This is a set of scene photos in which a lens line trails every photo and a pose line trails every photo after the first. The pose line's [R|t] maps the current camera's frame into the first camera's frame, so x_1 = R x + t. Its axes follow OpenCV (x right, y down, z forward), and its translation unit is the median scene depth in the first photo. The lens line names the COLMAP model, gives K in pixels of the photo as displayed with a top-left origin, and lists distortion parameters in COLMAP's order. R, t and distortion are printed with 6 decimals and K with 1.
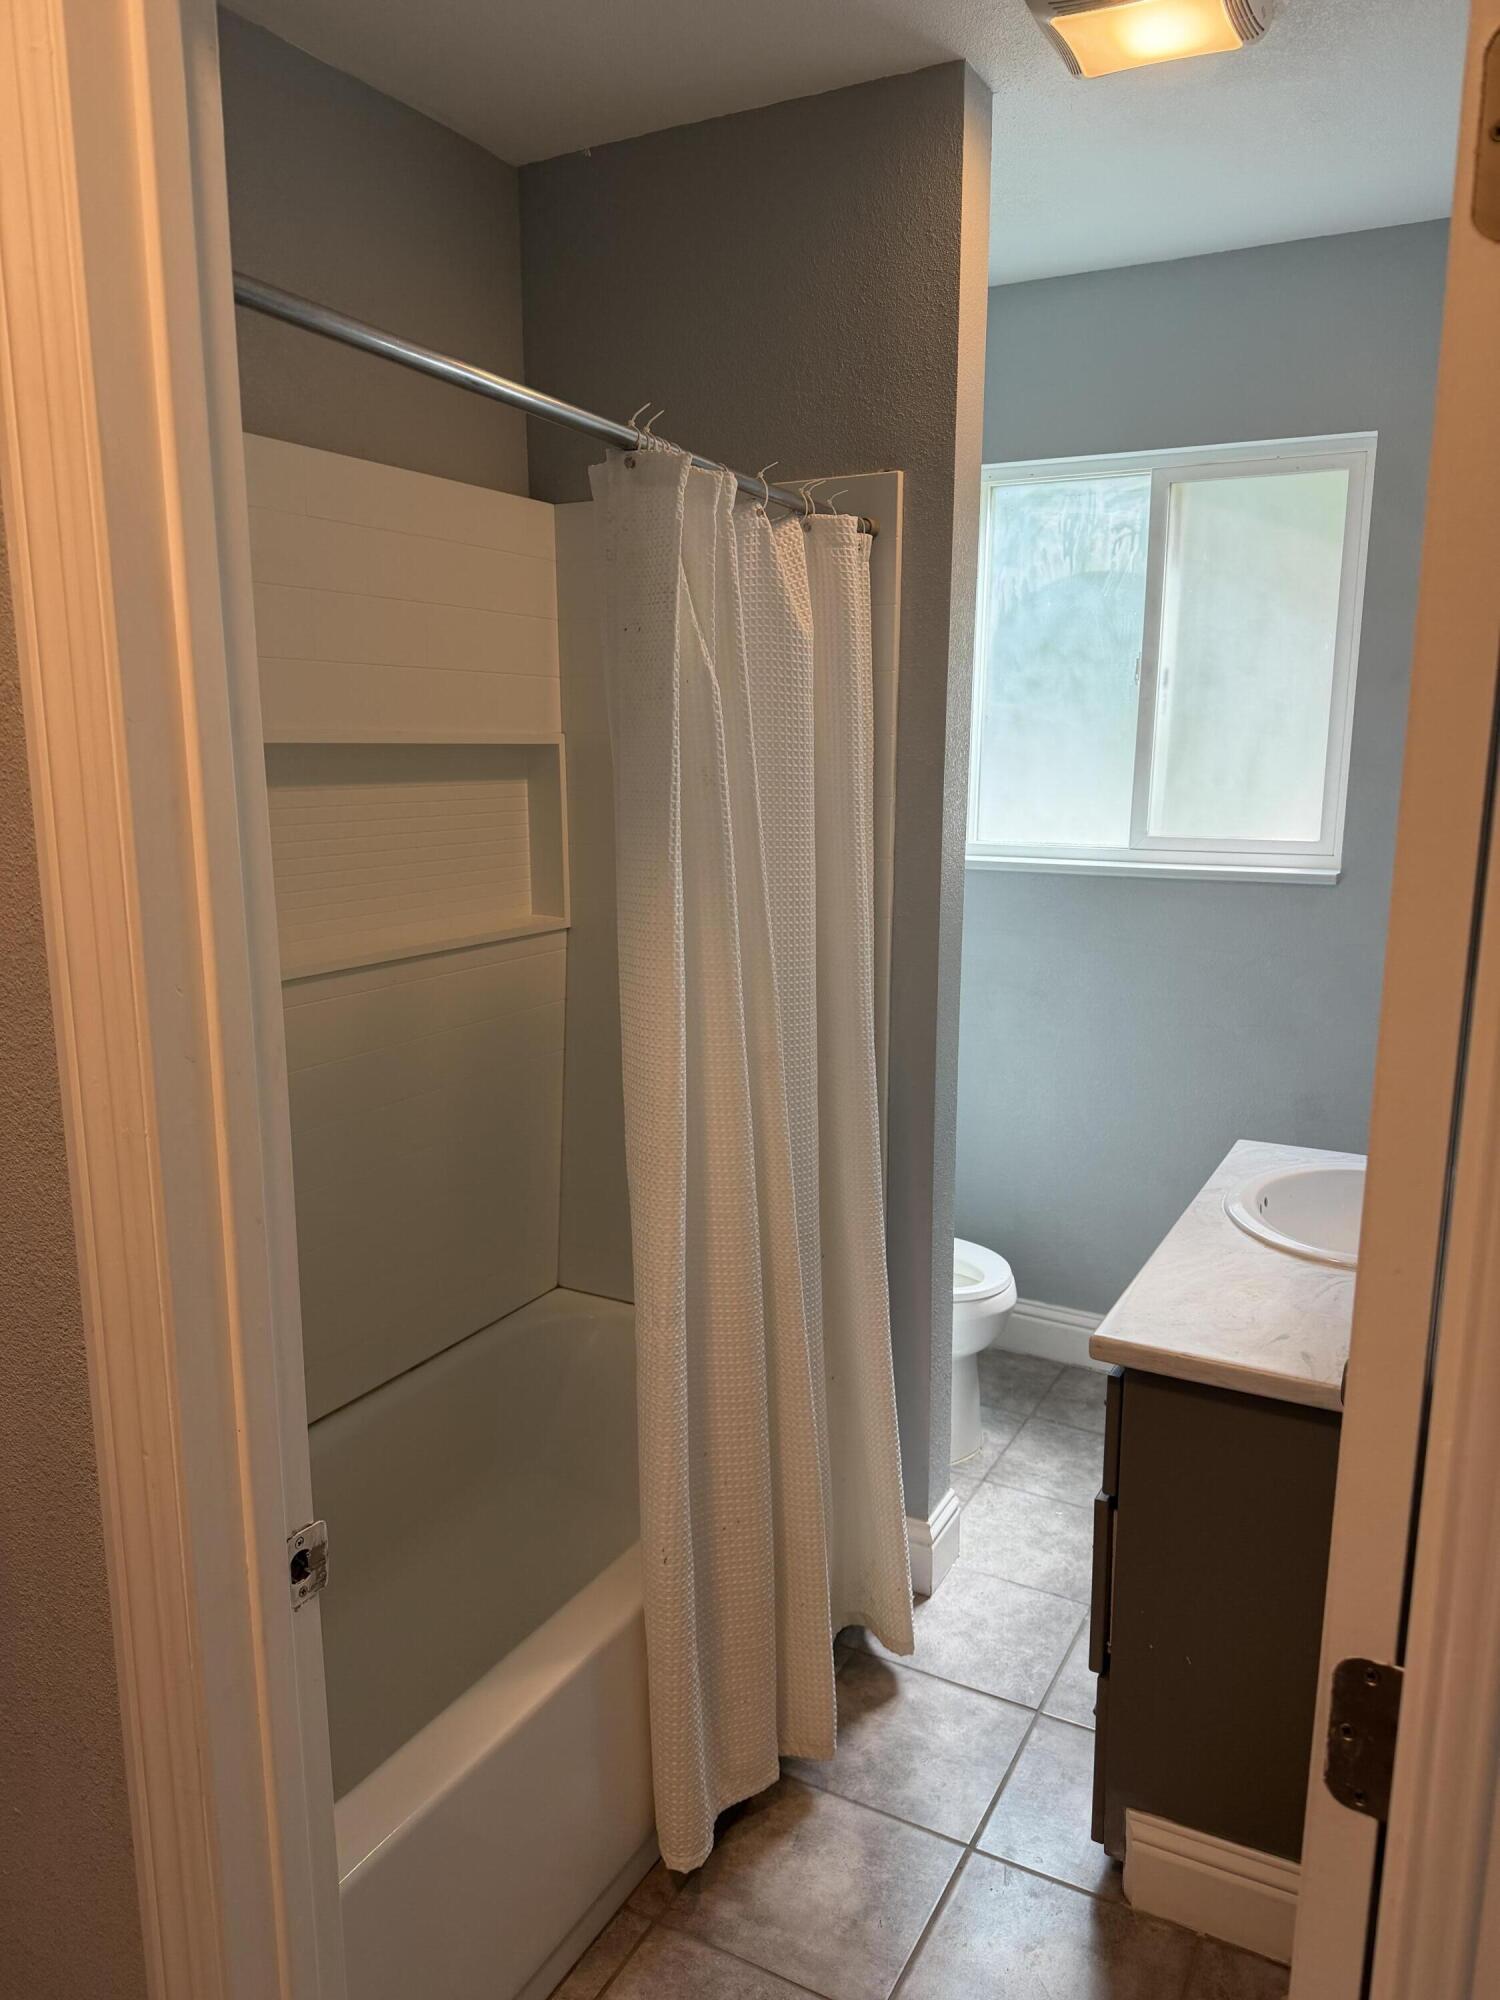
lens RADIAL K [[1429.2, 0, 754.3], [0, 1429.2, 1015.9], [0, 0, 1]] dist [0.078317, -0.060110]
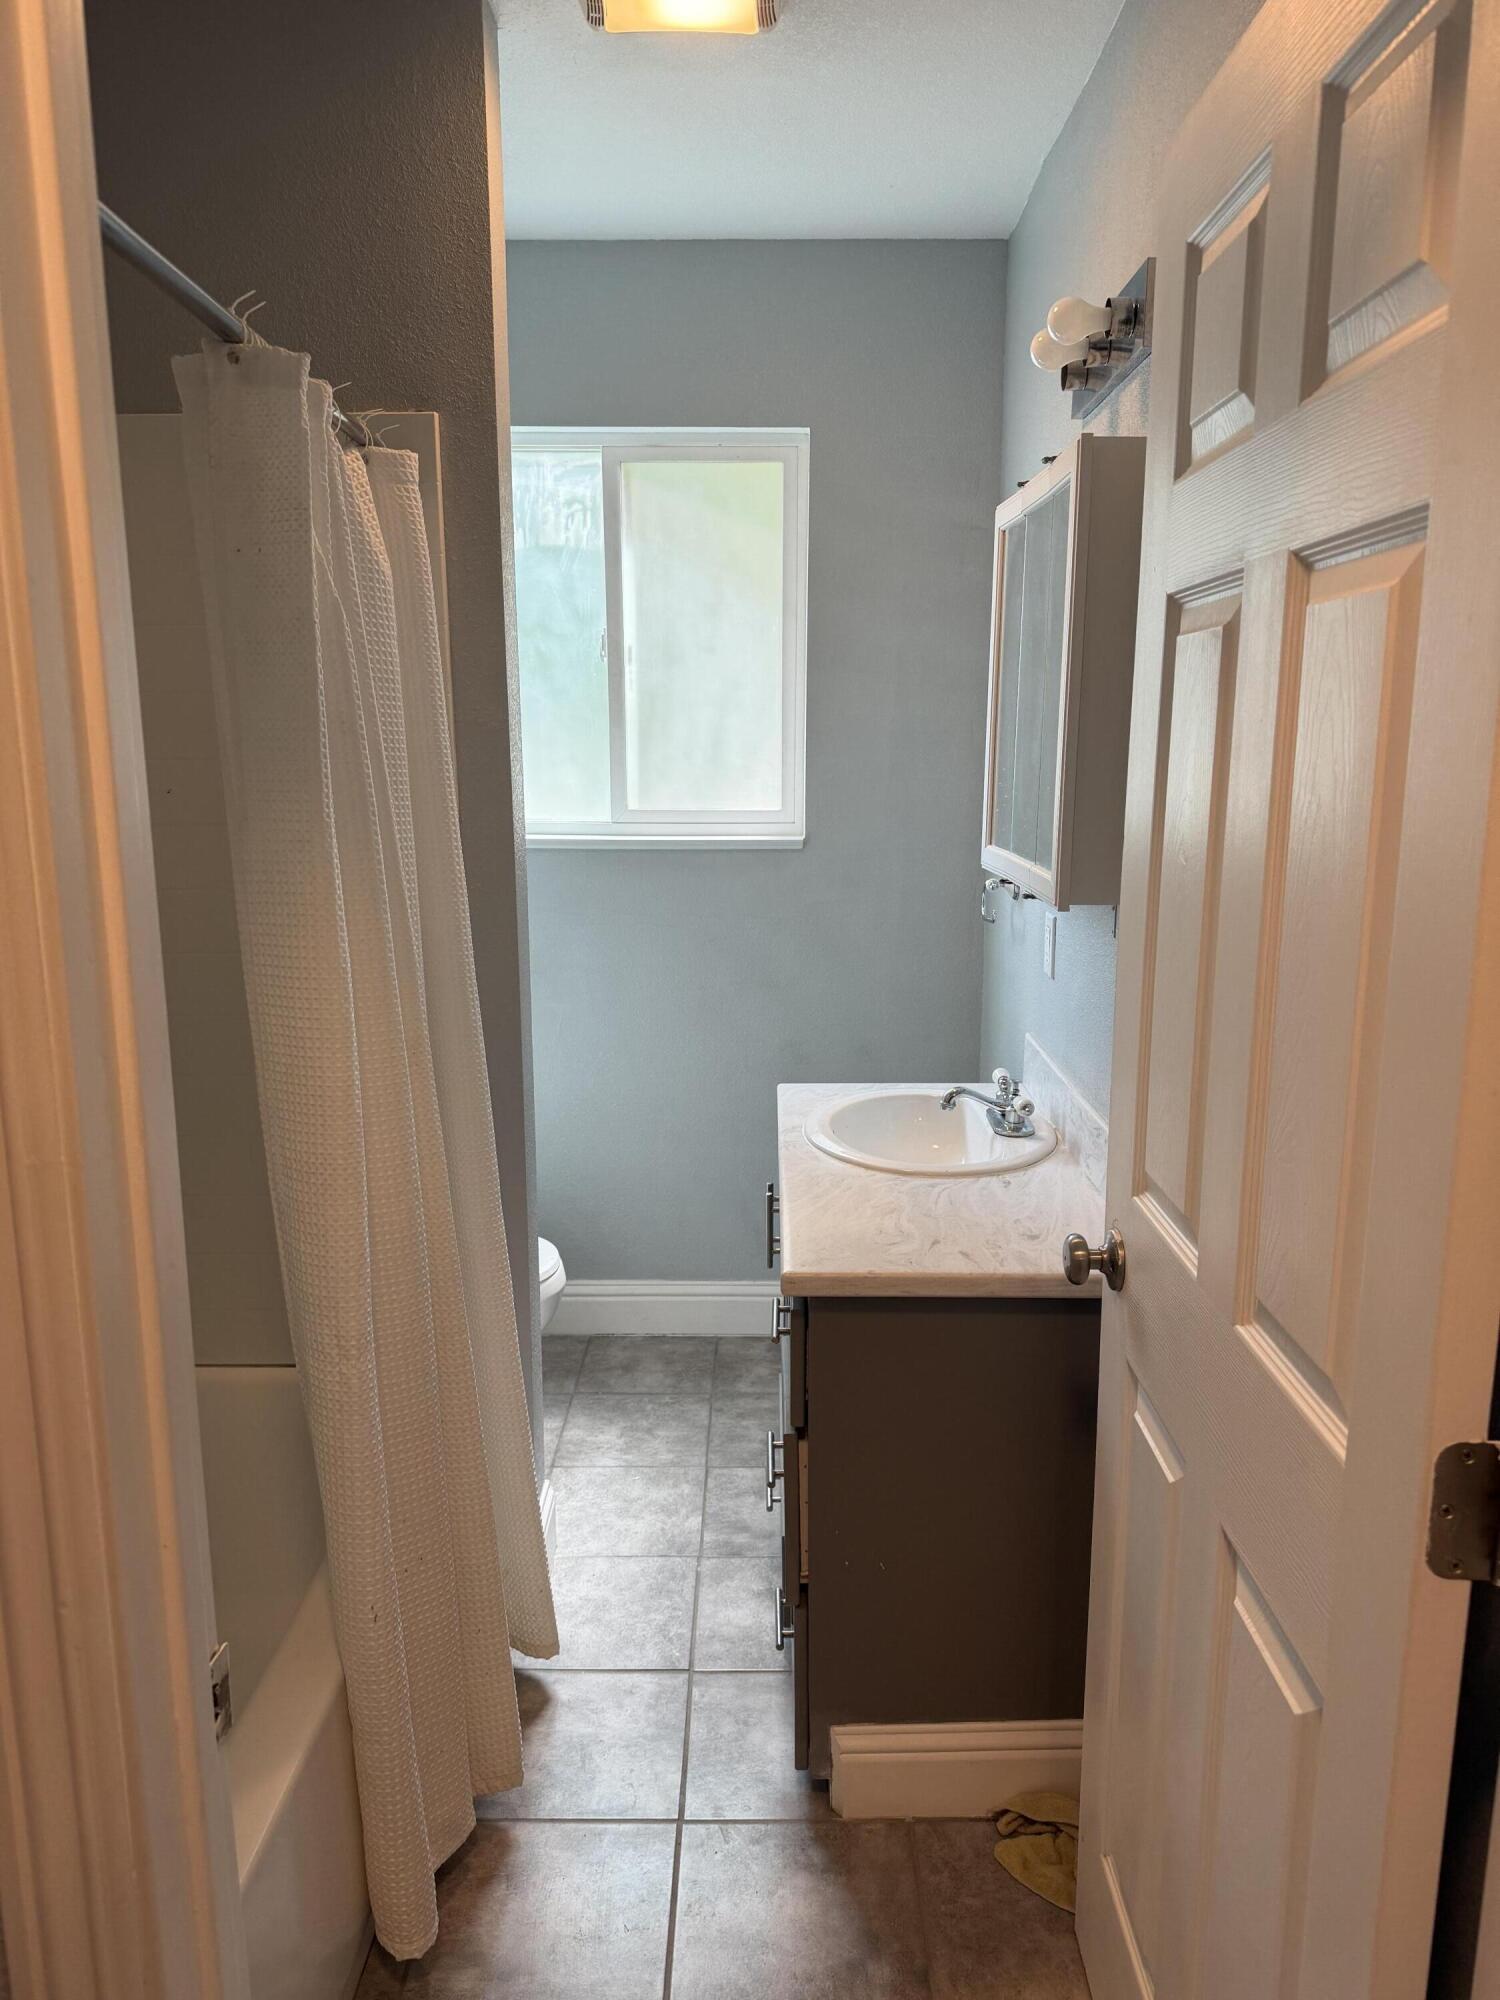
lens RADIAL K [[1429.2, 0, 751.1], [0, 1429.2, 1018.2], [0, 0, 1]] dist [0.078317, -0.060110]
pose [[0.884435, -0.091426, 0.457620, -0.176463], [0.089622, 0.995644, 0.025703, 0.006824], [-0.457977, 0.018280, 0.888776, 0.076900]]
